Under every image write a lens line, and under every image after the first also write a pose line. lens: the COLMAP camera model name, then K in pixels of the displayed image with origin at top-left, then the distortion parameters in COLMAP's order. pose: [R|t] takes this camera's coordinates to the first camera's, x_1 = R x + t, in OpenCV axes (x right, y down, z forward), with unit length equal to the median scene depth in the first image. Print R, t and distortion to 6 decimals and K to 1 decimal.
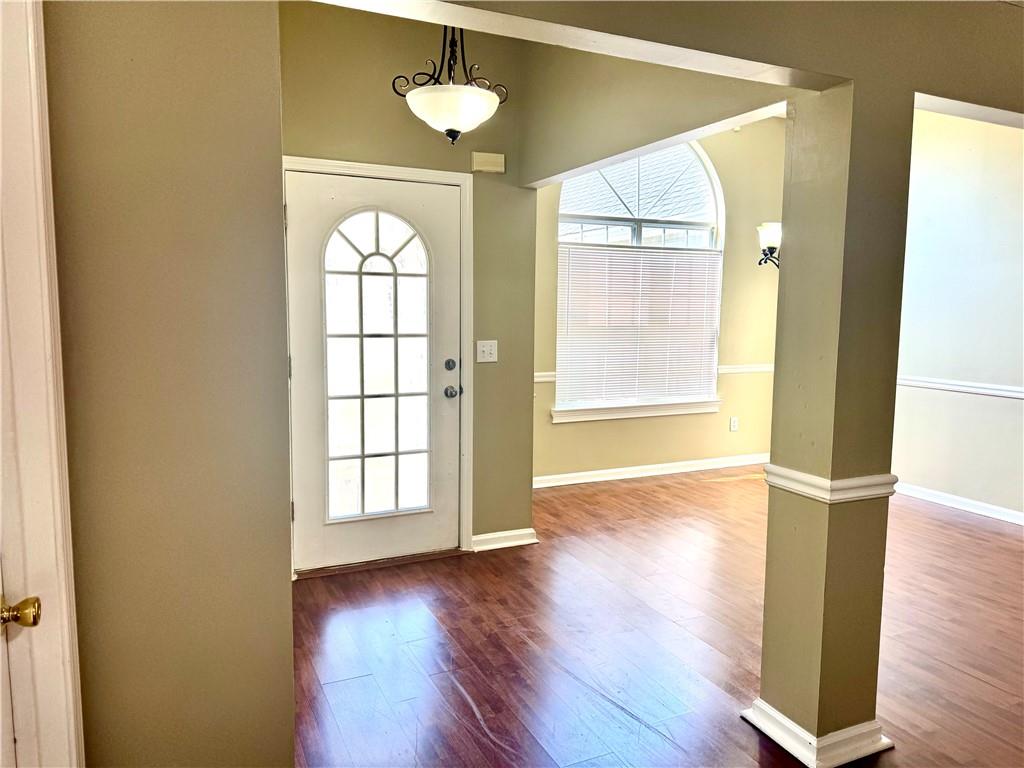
lens RADIAL K [[717.9, 0, 502.4], [0, 717.9, 390.7], [0, 0, 1]] dist [0.059763, -0.062454]
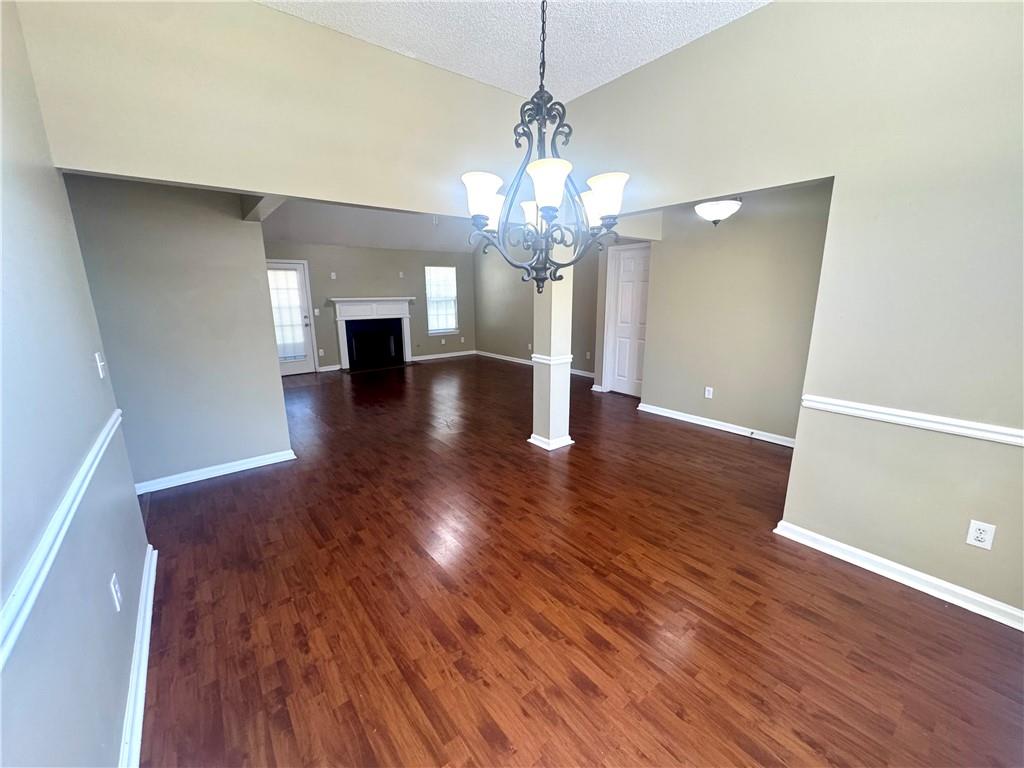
lens RADIAL K [[409.9, 0, 513.2], [0, 409.9, 383.6], [0, 0, 1]] dist [-0.000791, 0.000662]
pose [[-0.971053, 0.054108, -0.232655, 0.552290], [-0.027358, 0.942403, 0.333358, -0.184065], [0.237293, 0.330073, -0.913643, 1.396765]]
